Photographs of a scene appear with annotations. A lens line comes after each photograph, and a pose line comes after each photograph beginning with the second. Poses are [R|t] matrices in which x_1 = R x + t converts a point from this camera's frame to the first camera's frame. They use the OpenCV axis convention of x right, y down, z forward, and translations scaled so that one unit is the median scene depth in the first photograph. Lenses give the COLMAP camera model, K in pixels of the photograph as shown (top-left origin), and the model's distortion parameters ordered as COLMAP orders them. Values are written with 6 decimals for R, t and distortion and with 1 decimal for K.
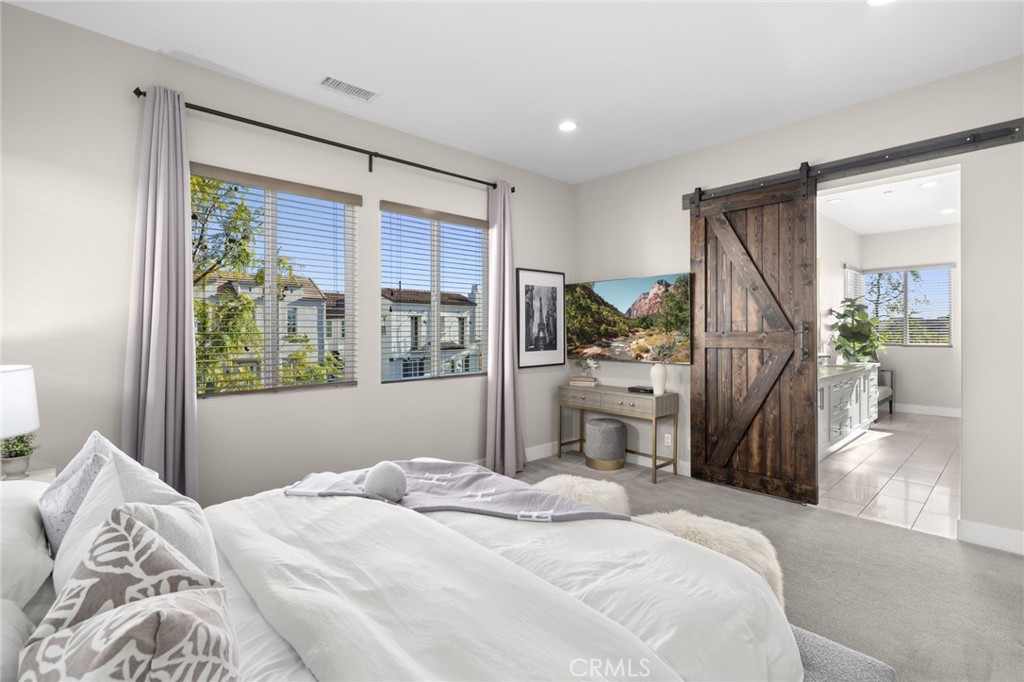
lens RADIAL K [[475.1, 0, 506.6], [0, 475.1, 330.8], [0, 0, 1]] dist [-0.001243, 0.002577]
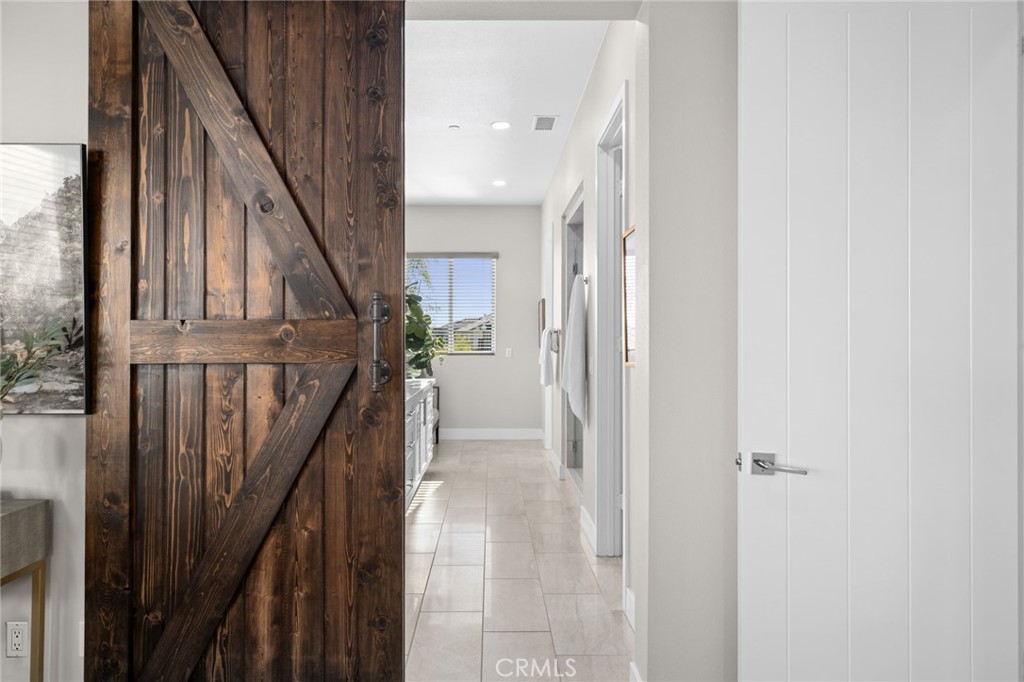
lens RADIAL K [[620.8, 0, 509.9], [0, 620.8, 338.4], [0, 0, 1]] dist [0.002264, -0.000101]
pose [[0.658674, 0.005958, 0.752405, 0.261693], [-0.005748, 0.999979, -0.002886, 0.016577], [-0.752406, -0.002424, 0.658695, 0.494531]]
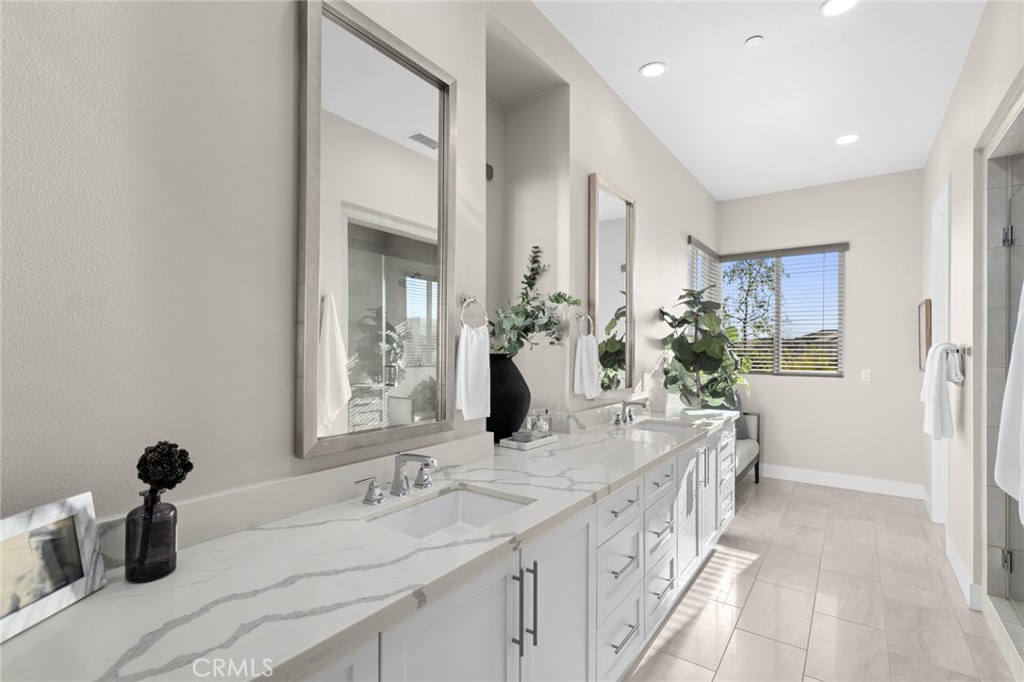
lens RADIAL K [[504.3, 0, 502.4], [0, 504.3, 344.3], [0, 0, 1]] dist [0.015637, -0.001033]
pose [[0.976972, 0.011723, 0.213044, 0.653260], [-0.010994, 0.999929, -0.004605, -0.002046], [-0.213082, 0.002156, 0.977032, 0.811200]]
